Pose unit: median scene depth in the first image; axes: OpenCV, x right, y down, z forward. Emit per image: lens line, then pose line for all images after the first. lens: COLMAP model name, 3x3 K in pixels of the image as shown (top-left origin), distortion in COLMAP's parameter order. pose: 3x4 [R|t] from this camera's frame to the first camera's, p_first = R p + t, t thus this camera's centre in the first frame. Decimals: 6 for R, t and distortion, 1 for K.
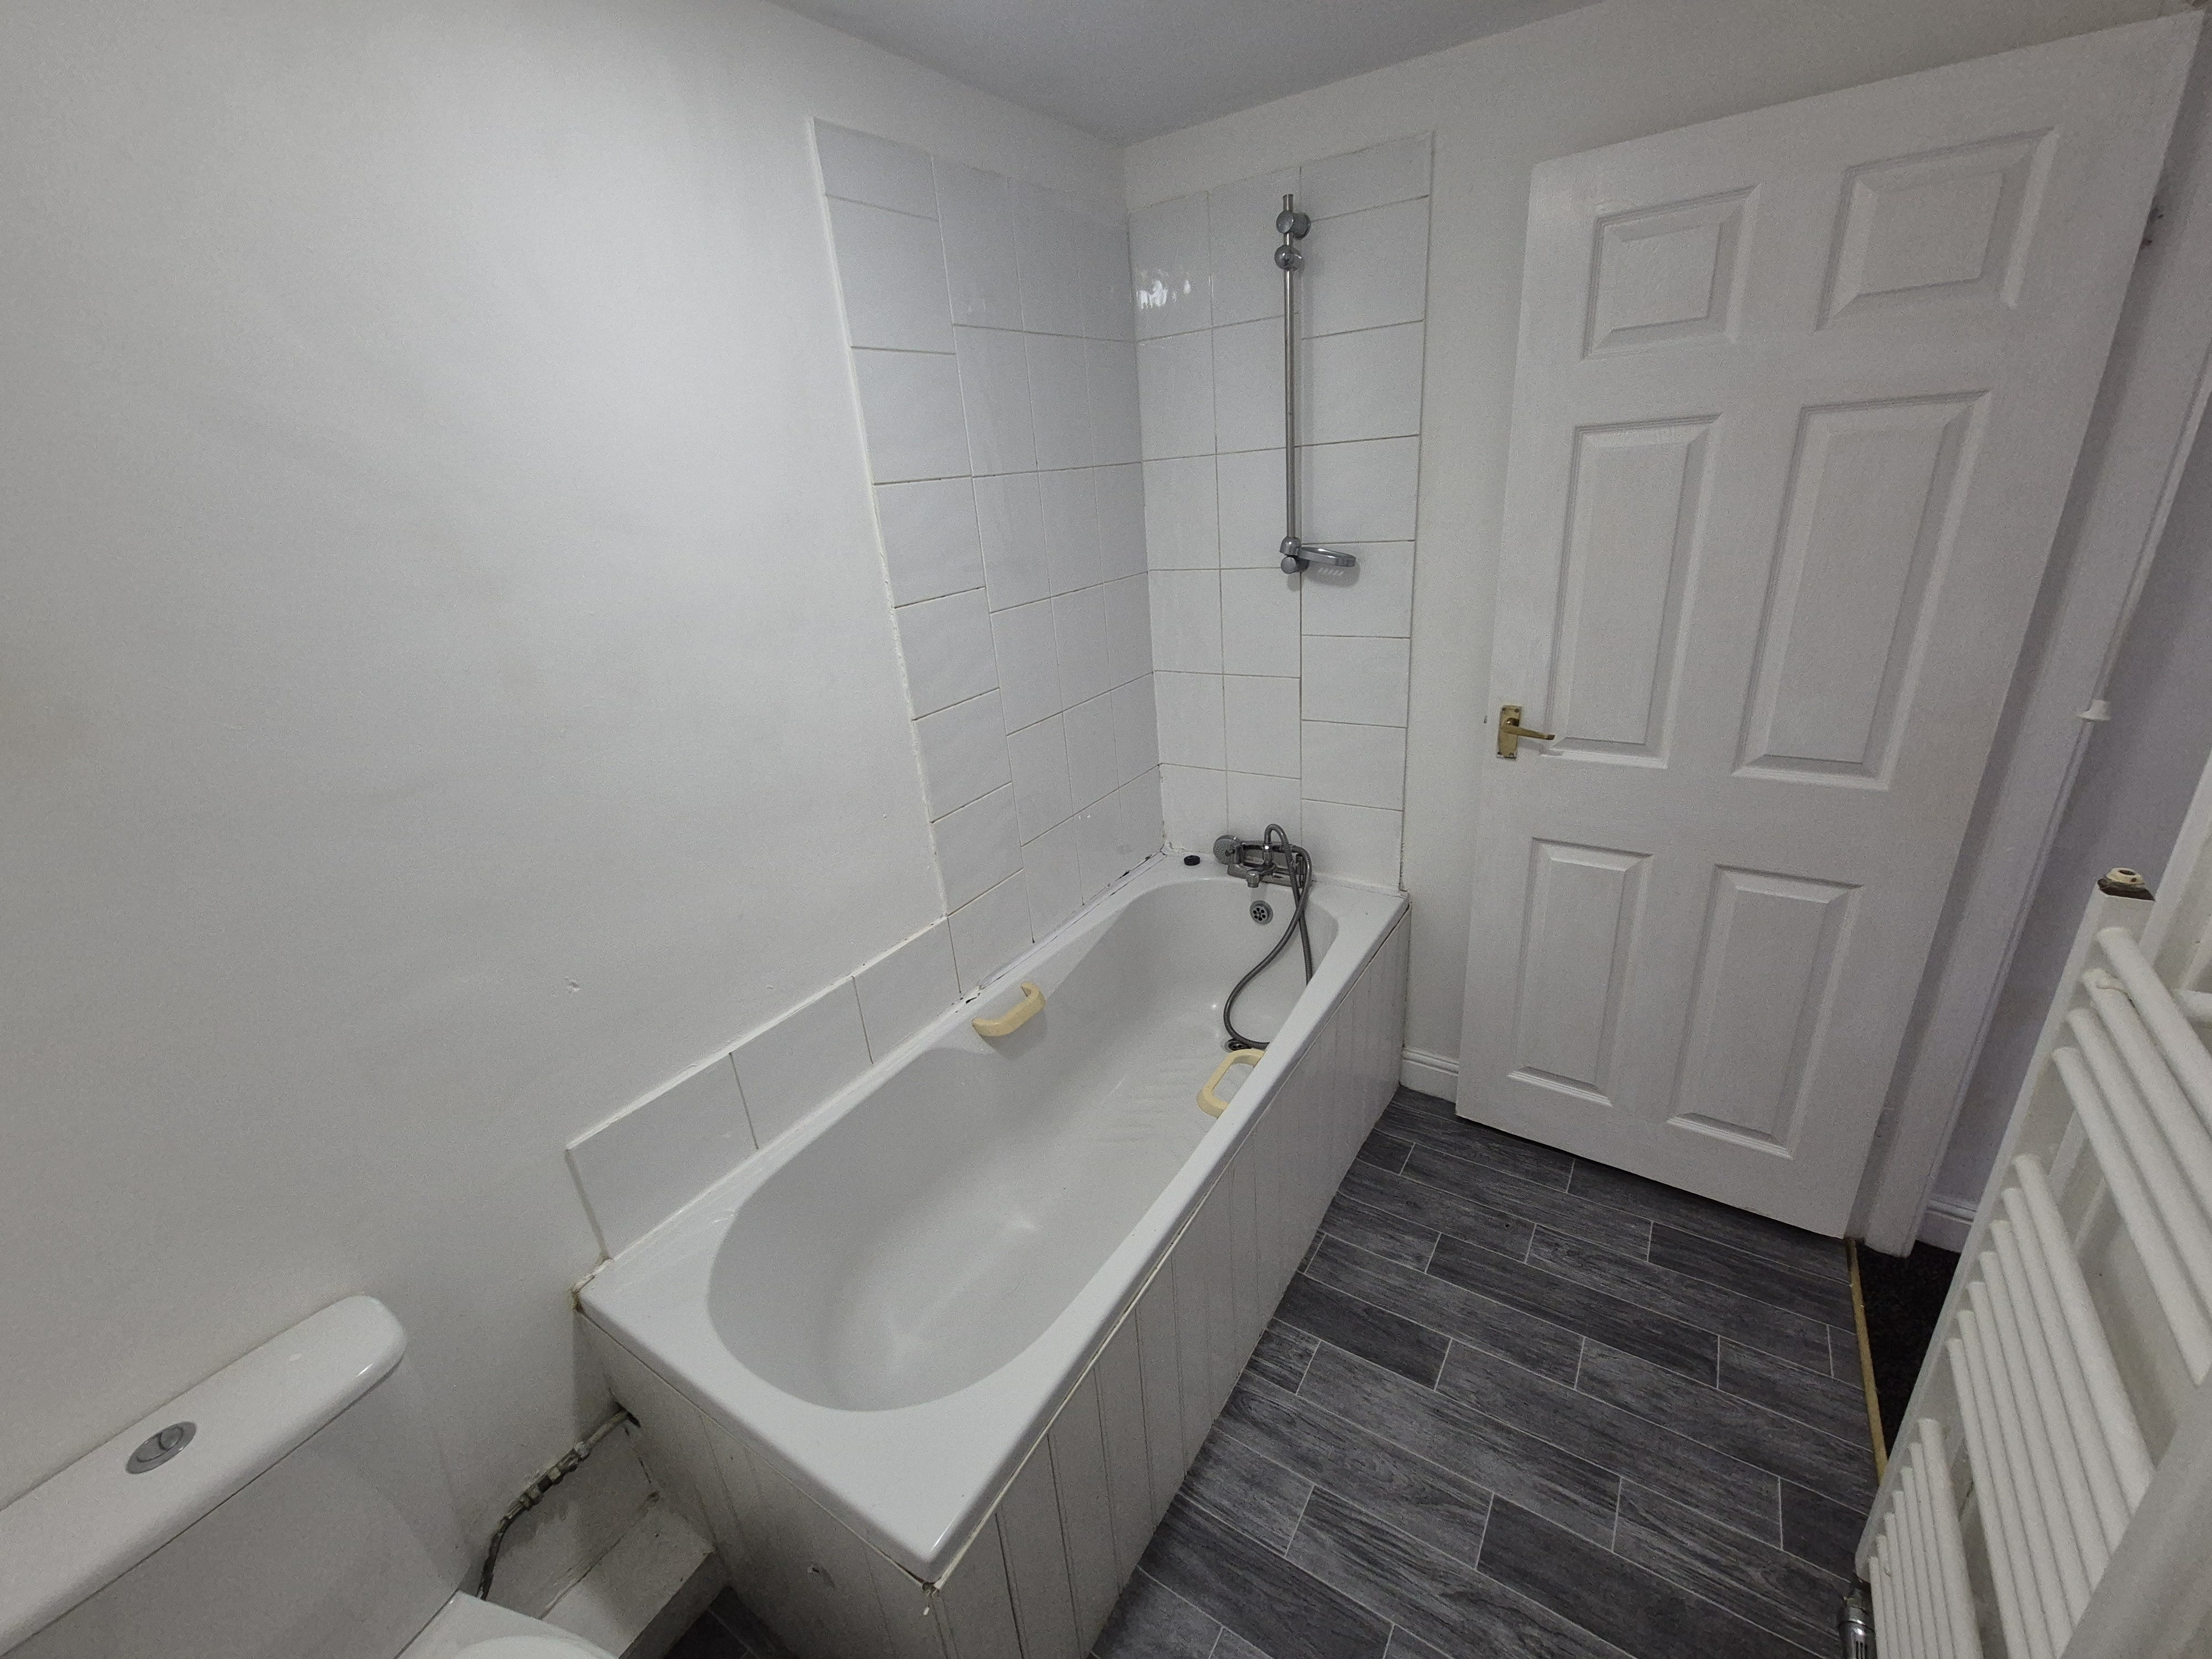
lens RADIAL K [[905.0, 0, 1111.5], [0, 905.0, 839.4], [0, 0, 1]] dist [0.000242, 0.000678]
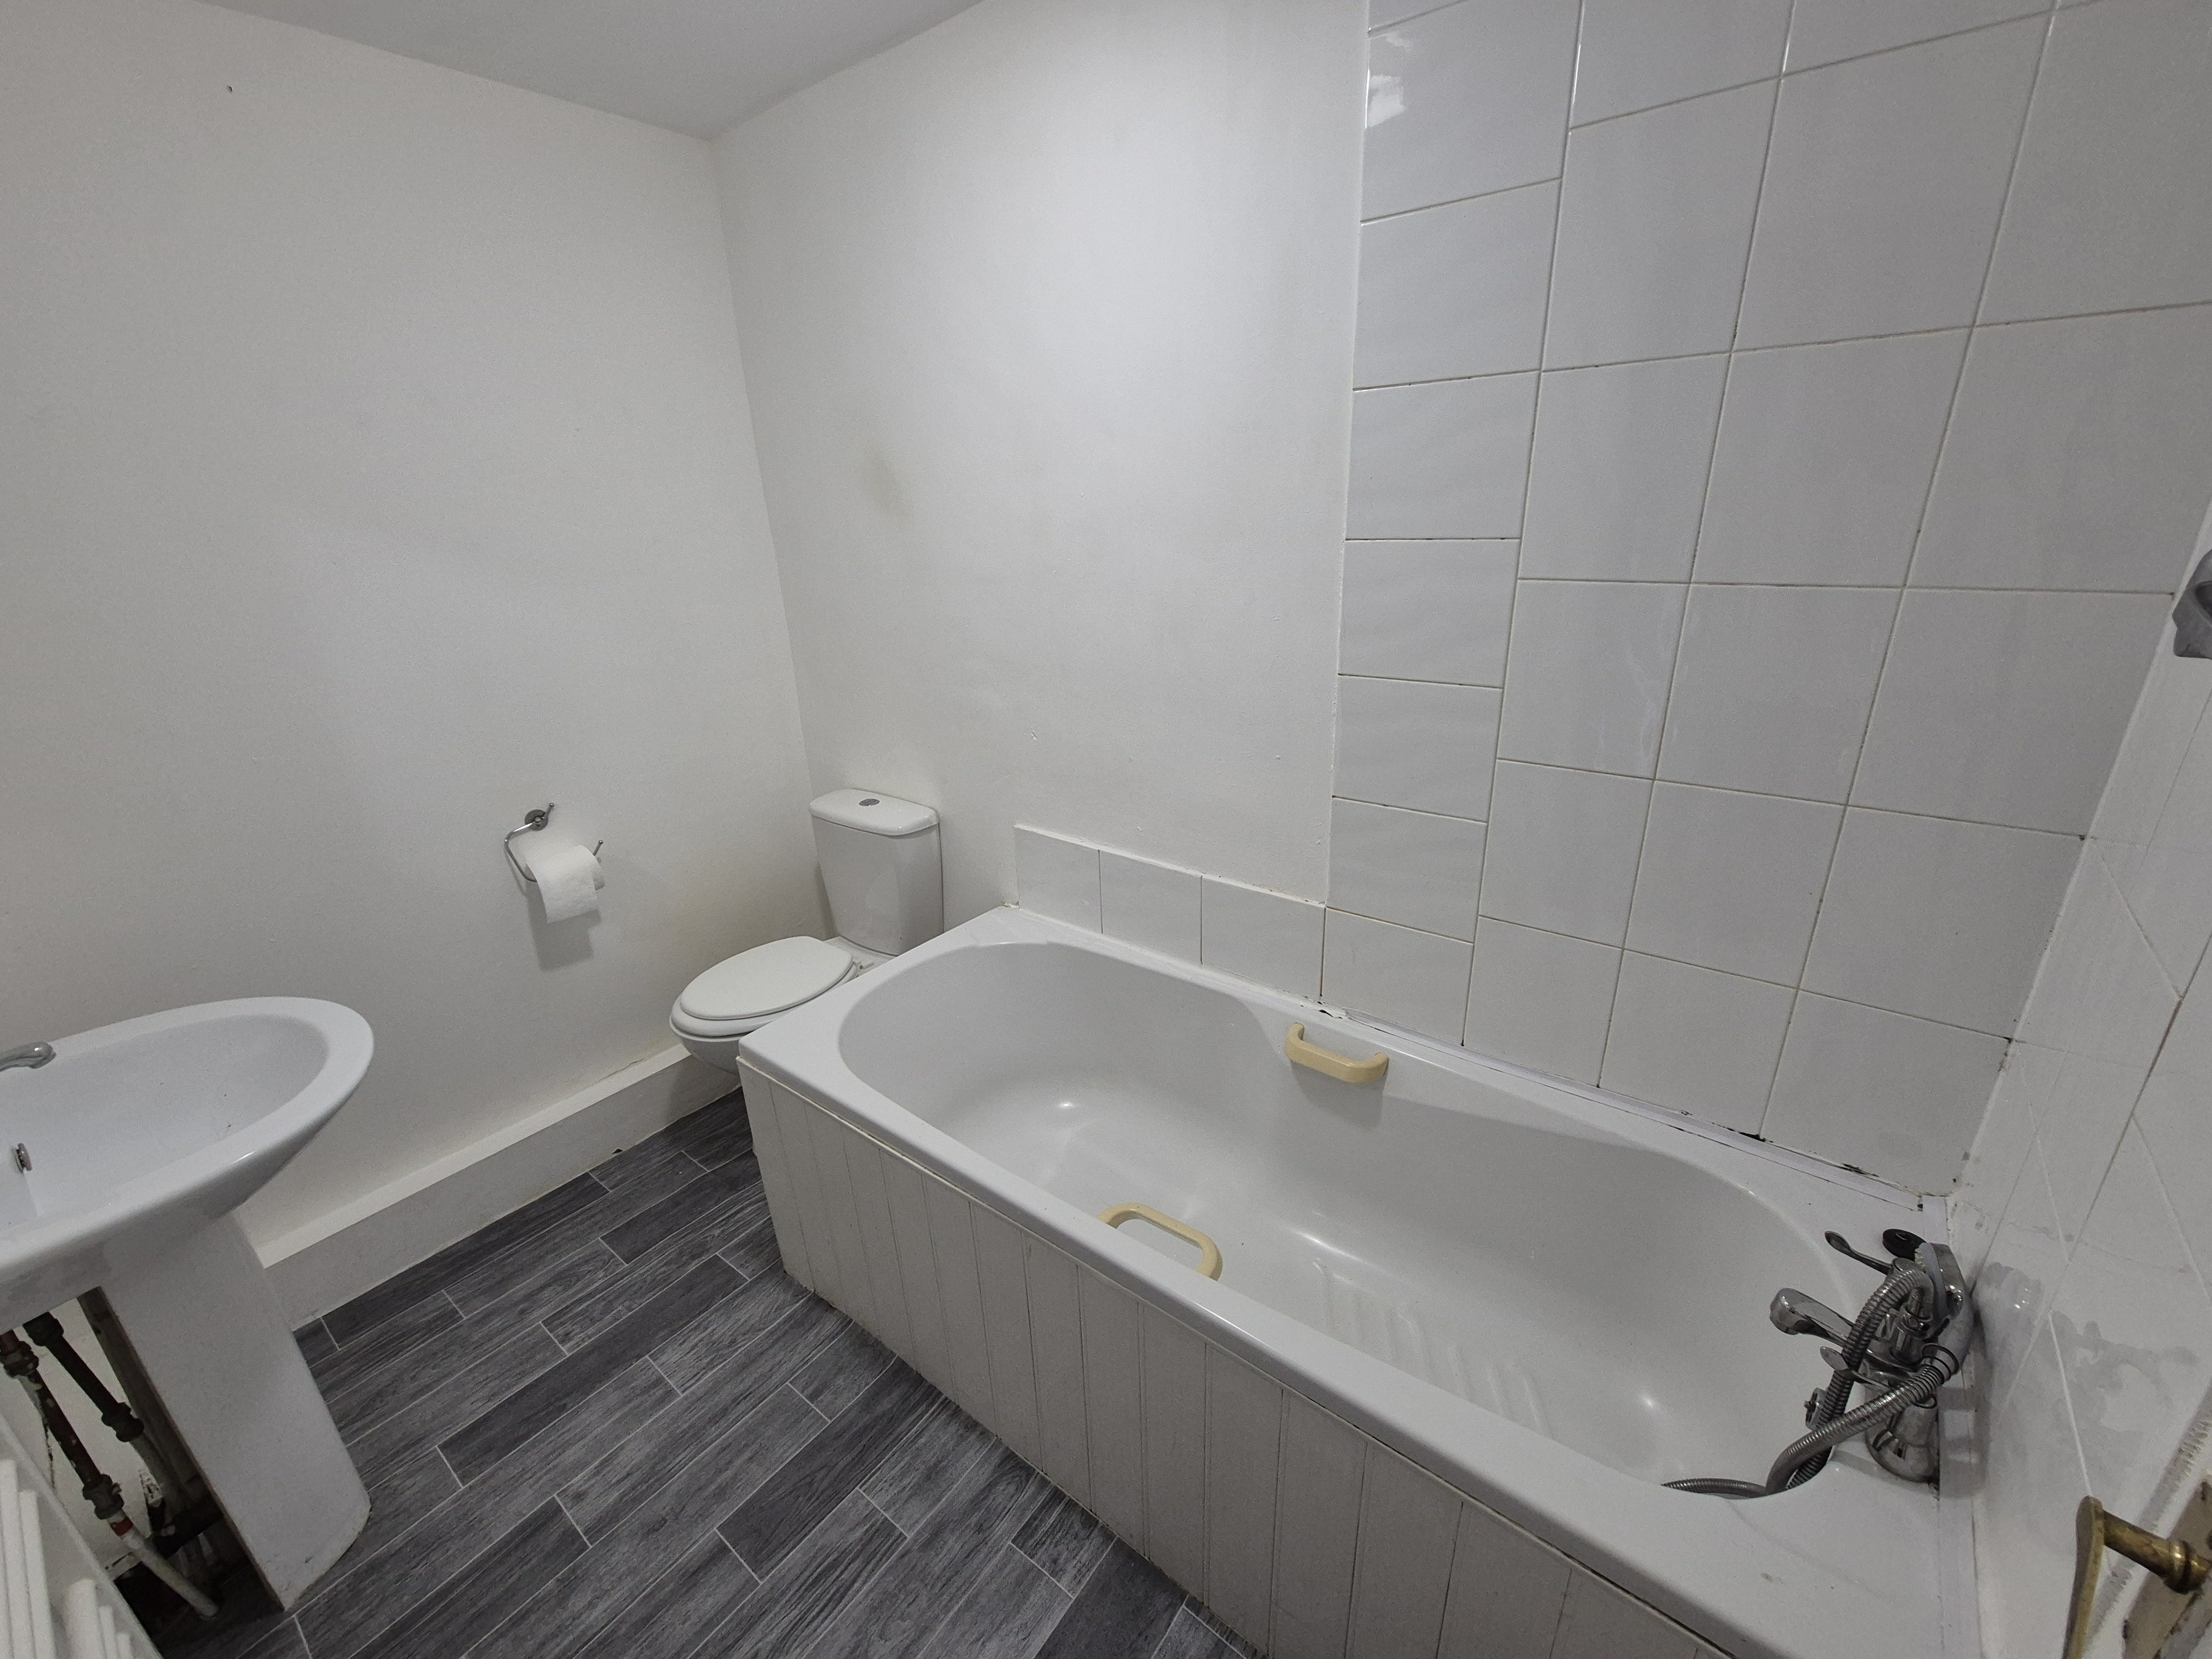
lens RADIAL K [[905.0, 0, 1111.5], [0, 905.0, 839.4], [0, 0, 1]] dist [0.000242, 0.000678]
pose [[-0.078649, 0.441165, -0.893973, 0.691439], [-0.335940, 0.832572, 0.440419, -0.334906], [0.938594, 0.334960, 0.082723, 0.852750]]
